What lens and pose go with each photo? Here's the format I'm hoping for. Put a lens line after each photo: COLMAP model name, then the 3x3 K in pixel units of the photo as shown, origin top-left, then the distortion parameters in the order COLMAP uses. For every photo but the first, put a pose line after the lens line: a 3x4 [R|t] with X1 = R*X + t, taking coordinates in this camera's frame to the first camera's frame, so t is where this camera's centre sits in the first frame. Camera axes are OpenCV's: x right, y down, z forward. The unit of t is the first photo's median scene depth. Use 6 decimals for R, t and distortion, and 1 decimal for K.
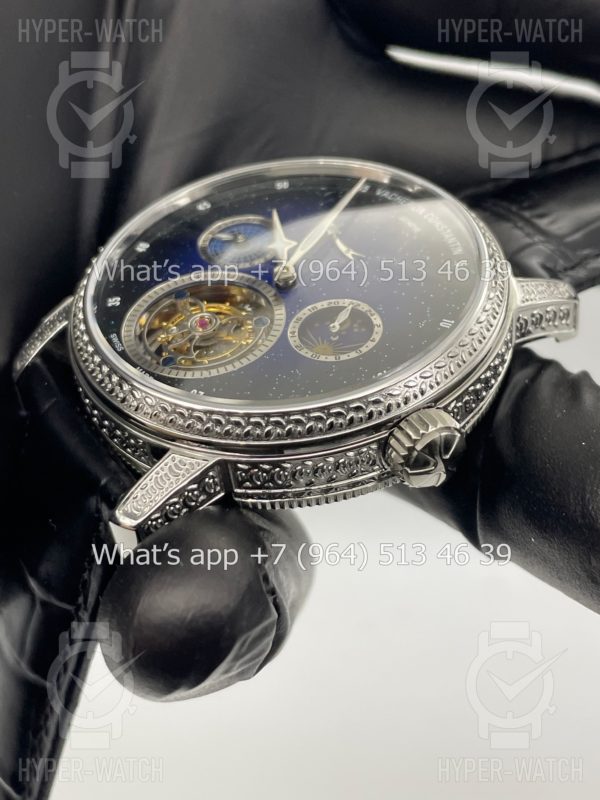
lens RADIAL K [[1192.6, 0, 299.2], [0, 1192.6, 399.8], [0, 0, 1]] dist [-0.010364, 0.000000]
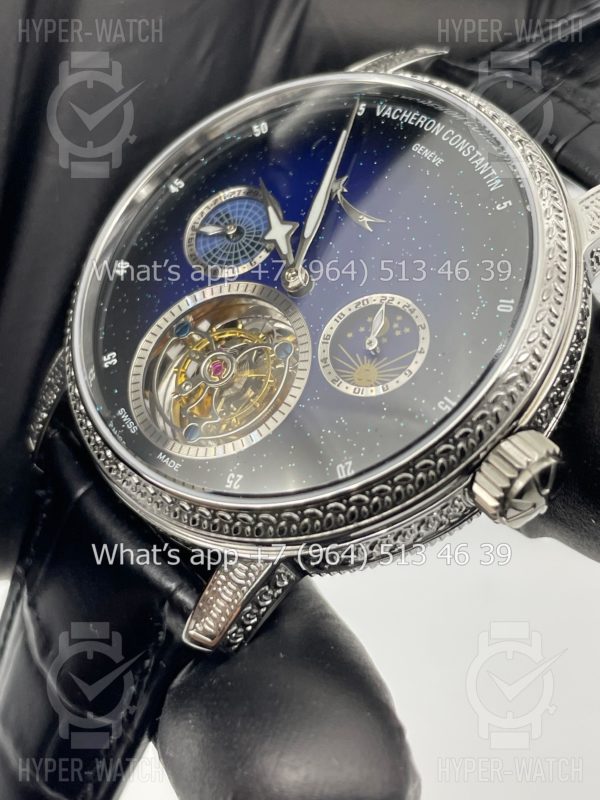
lens RADIAL K [[1192.6, 0, 299.6], [0, 1192.6, 401.0], [0, 0, 1]] dist [-0.010364, 0.000000]
pose [[0.954440, -0.265555, -0.136104, 0.081345], [0.294152, 0.913986, 0.279470, -0.260815], [0.050182, -0.306773, 0.950459, 0.209705]]
